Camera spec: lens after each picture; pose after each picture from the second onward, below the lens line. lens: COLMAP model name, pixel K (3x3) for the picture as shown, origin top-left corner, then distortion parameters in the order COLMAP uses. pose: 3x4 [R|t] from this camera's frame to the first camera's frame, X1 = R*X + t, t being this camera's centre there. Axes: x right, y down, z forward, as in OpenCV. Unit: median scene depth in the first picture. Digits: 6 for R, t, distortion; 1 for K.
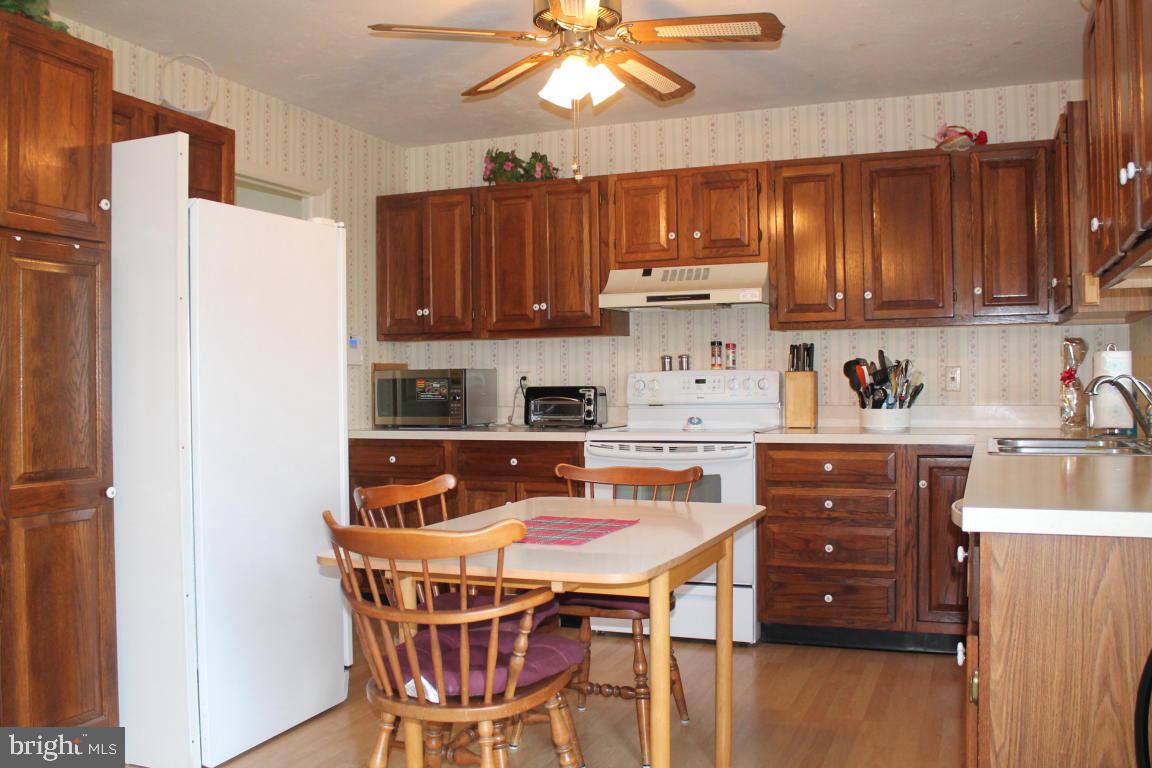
lens RADIAL K [[1088.5, 0, 576.0], [0, 1088.5, 384.0], [0, 0, 1]] dist [-0.009301, 0.004049]
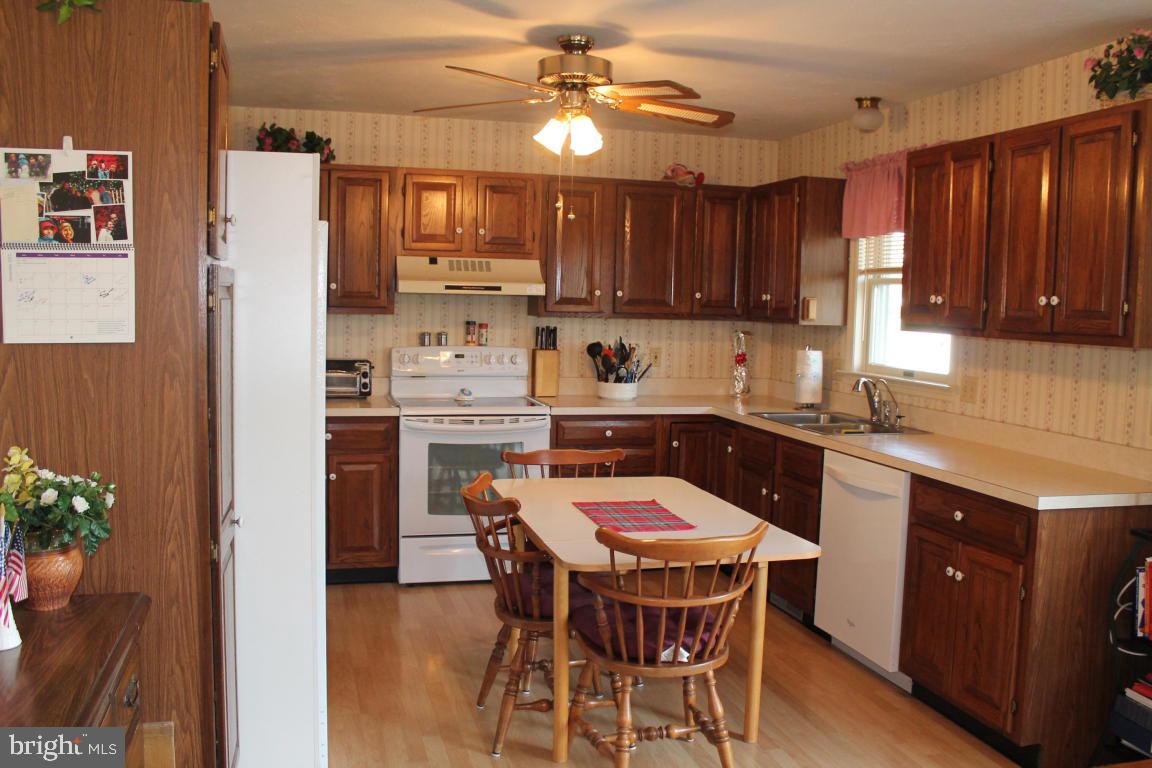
lens RADIAL K [[1058.1, 0, 576.0], [0, 1058.1, 384.0], [0, 0, 1]] dist [0.005027, 0.000917]
pose [[0.816035, -0.017161, 0.577747, -0.448087], [-0.031194, 0.996795, 0.073666, -0.061817], [-0.577160, -0.078136, 0.812885, 0.026232]]
